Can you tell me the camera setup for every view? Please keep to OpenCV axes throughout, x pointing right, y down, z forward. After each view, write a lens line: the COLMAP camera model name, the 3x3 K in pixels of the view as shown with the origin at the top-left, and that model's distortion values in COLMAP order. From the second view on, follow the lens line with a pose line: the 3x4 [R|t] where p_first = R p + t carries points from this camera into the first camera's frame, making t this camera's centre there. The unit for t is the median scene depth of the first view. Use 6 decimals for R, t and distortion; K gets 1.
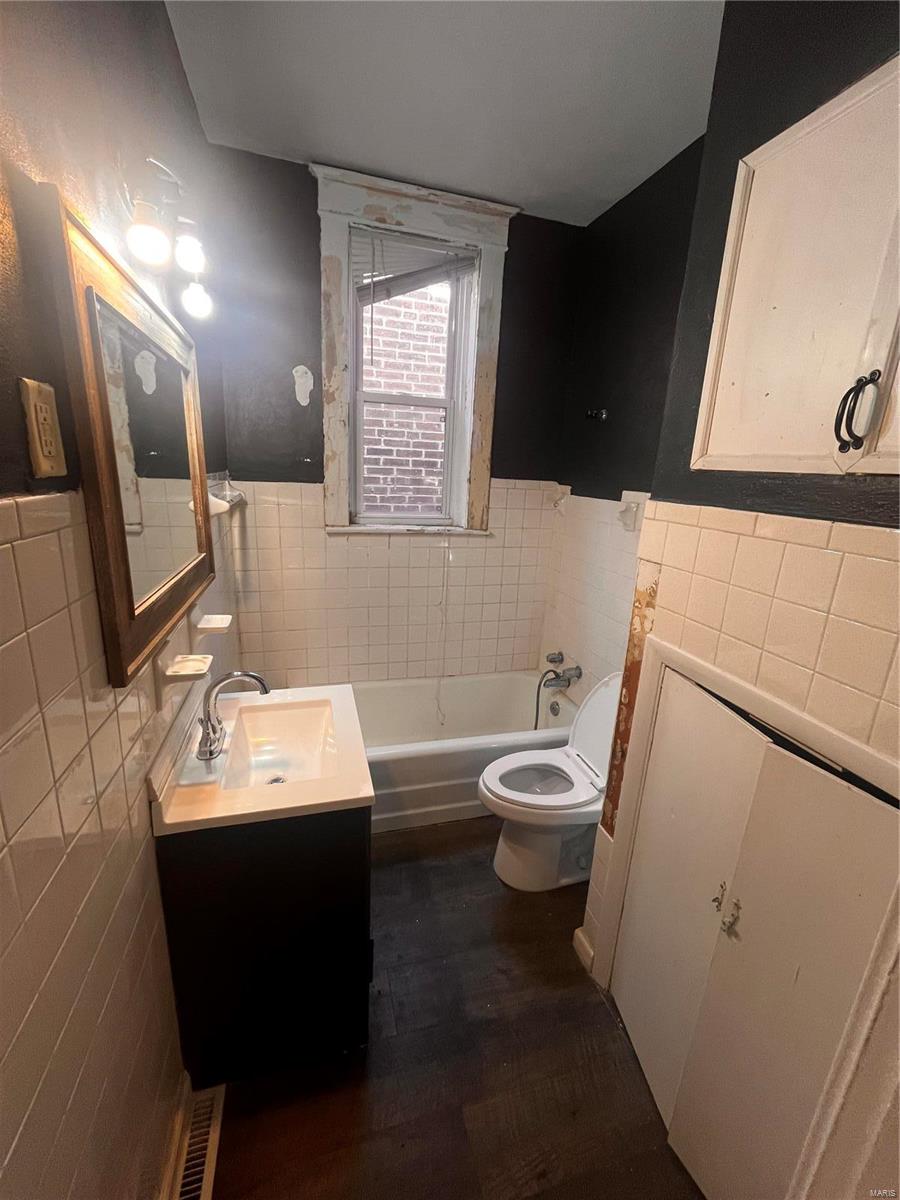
lens RADIAL K [[483.2, 0, 447.7], [0, 483.2, 597.5], [0, 0, 1]] dist [-0.002435, -0.000869]
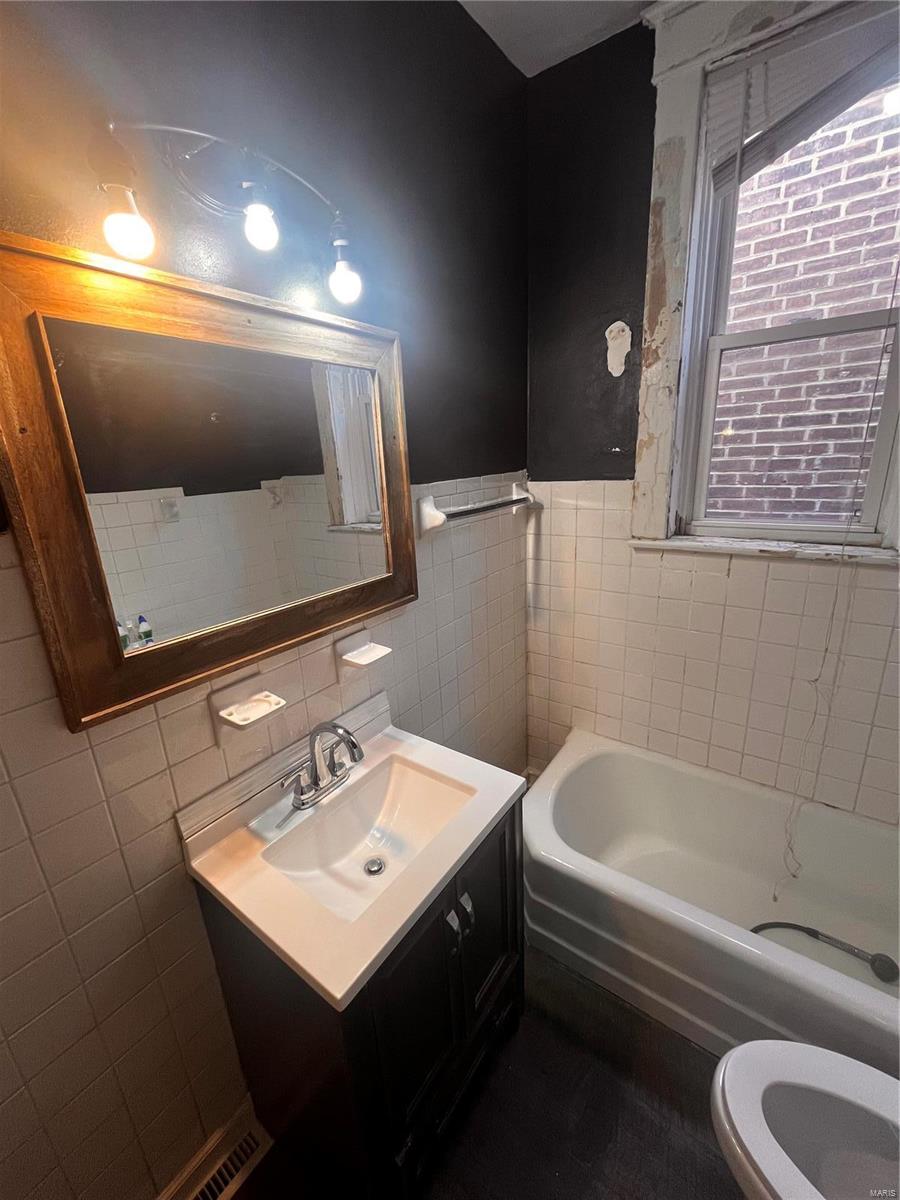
lens RADIAL K [[483.2, 0, 448.5], [0, 483.2, 597.7], [0, 0, 1]] dist [-0.002435, -0.000869]
pose [[0.608544, 0.151242, -0.778974, 0.168142], [-0.128632, 0.987487, 0.091237, -0.090473], [0.783025, 0.044680, 0.620384, 0.333313]]
